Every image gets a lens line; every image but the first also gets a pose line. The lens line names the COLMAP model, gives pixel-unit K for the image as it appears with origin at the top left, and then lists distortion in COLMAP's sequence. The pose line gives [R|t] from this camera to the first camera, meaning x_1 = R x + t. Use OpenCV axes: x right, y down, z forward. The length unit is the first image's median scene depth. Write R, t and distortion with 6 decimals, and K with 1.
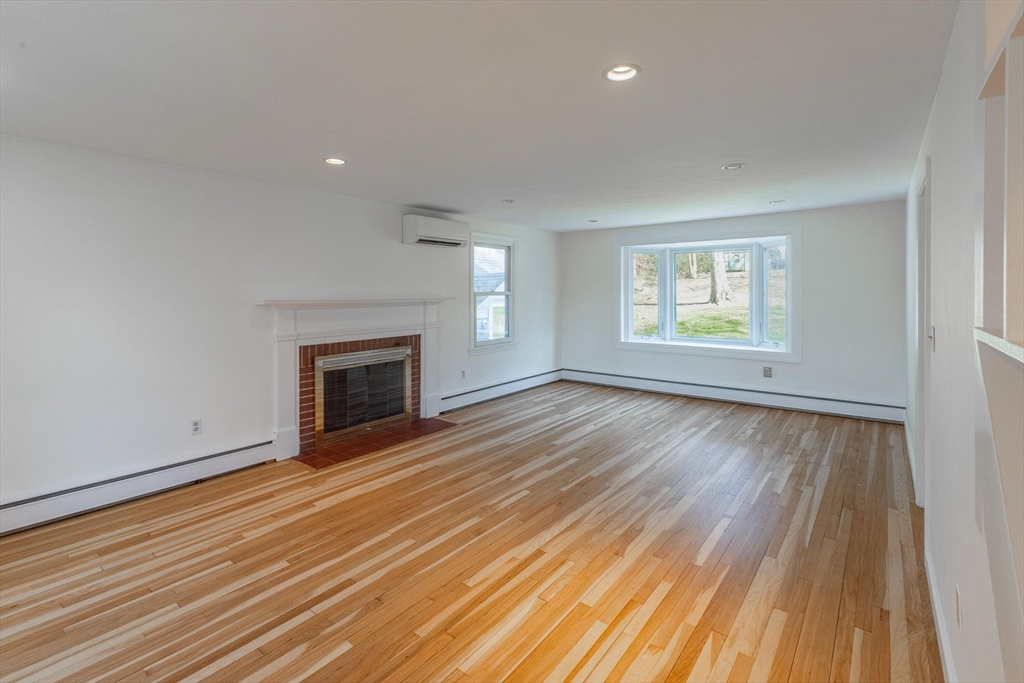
lens RADIAL K [[477.3, 0, 511.3], [0, 477.3, 294.5], [0, 0, 1]] dist [0.001676, 0.000246]
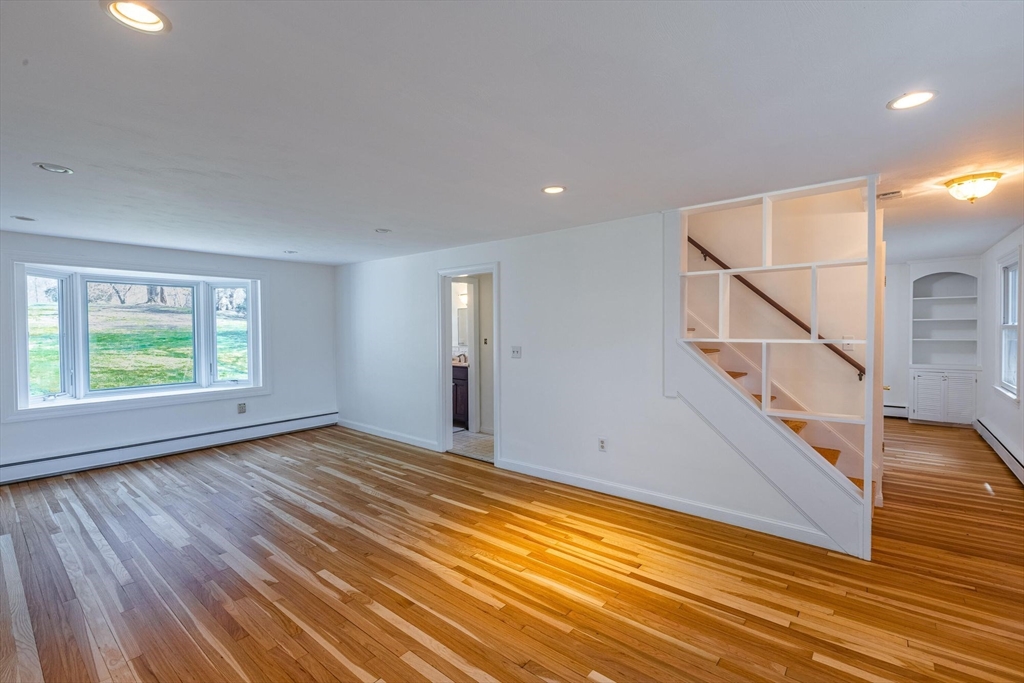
lens RADIAL K [[449.9, 0, 512.0], [0, 449.9, 341.5], [0, 0, 1]] dist [0.000755, 0.000035]
pose [[0.026934, -0.026225, 0.999293, -0.902949], [0.010806, 0.999605, 0.025942, -0.005705], [-0.999579, 0.010100, 0.027207, 0.794363]]
